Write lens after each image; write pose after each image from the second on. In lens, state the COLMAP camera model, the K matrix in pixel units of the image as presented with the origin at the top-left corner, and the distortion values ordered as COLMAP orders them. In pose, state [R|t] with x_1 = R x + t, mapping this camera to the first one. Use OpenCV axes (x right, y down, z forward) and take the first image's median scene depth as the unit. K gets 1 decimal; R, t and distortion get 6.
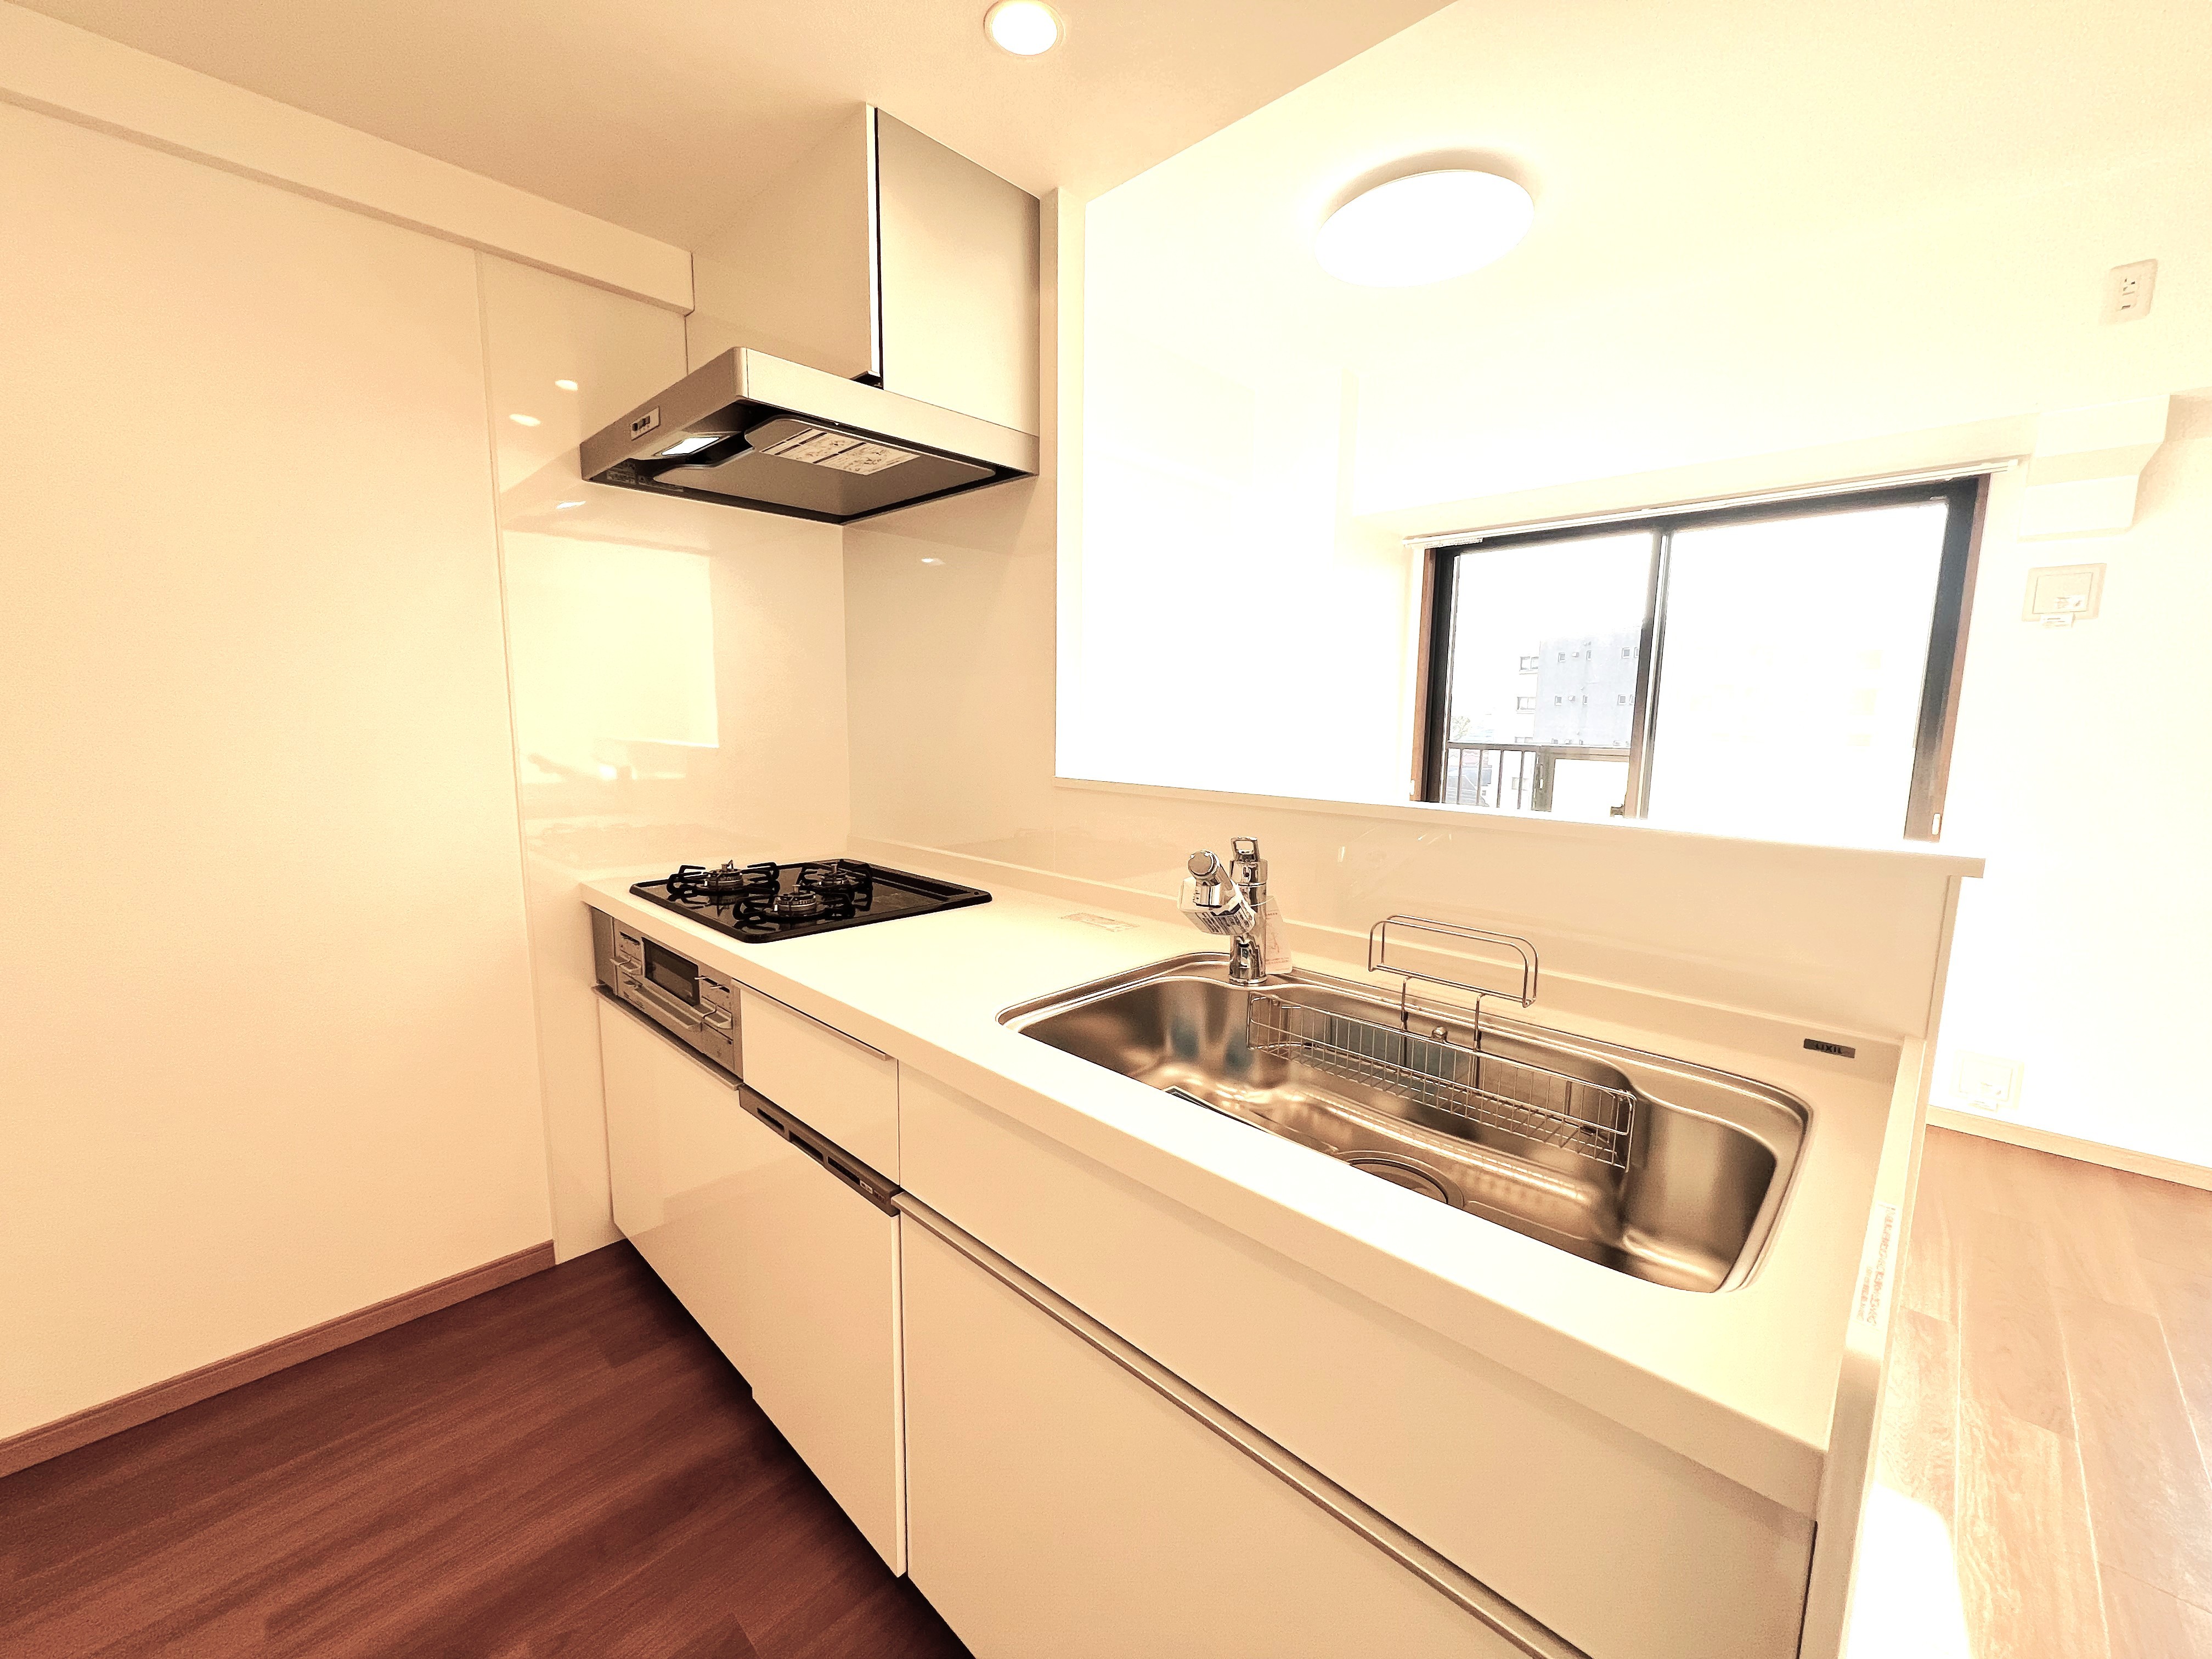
lens RADIAL K [[881.5, 0, 1101.2], [0, 881.5, 833.1], [0, 0, 1]] dist [0.000972, -0.000061]
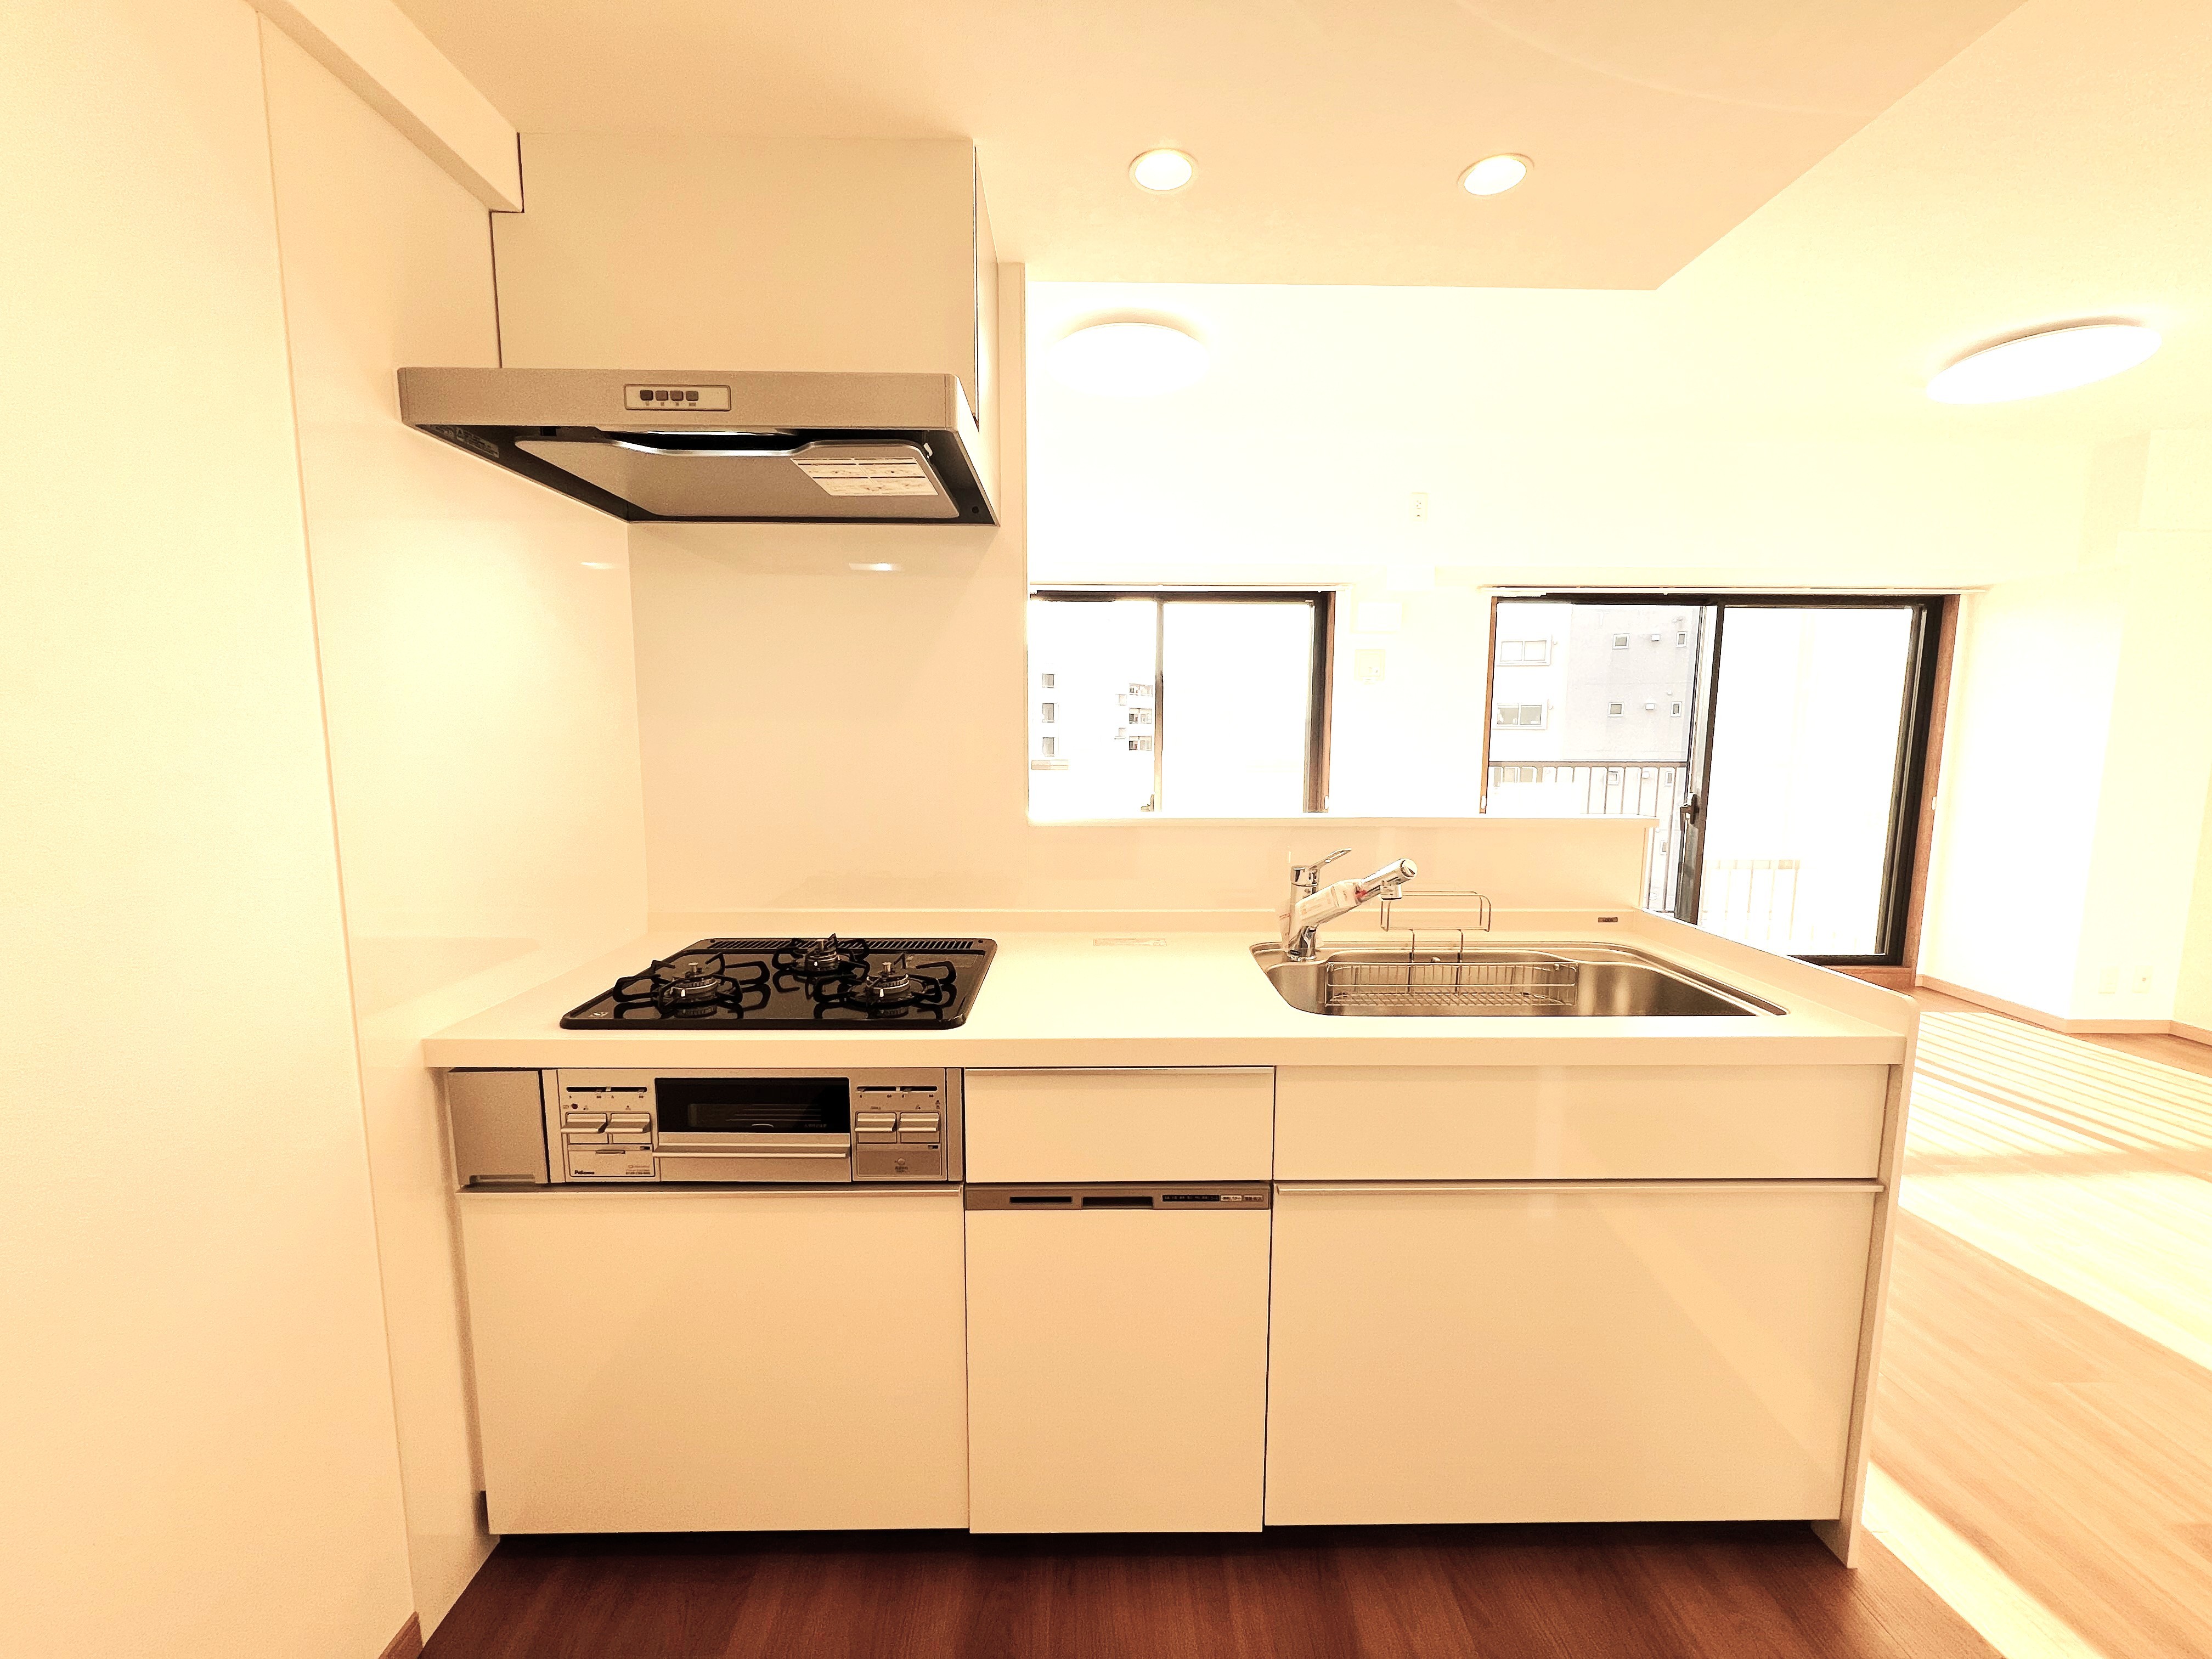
lens RADIAL K [[881.5, 0, 1101.2], [0, 881.5, 833.1], [0, 0, 1]] dist [0.000972, -0.000061]
pose [[0.713173, -0.092486, 0.694860, -0.720843], [0.099588, 0.994571, 0.030166, -0.068300], [-0.693878, 0.047686, 0.718512, 0.190760]]
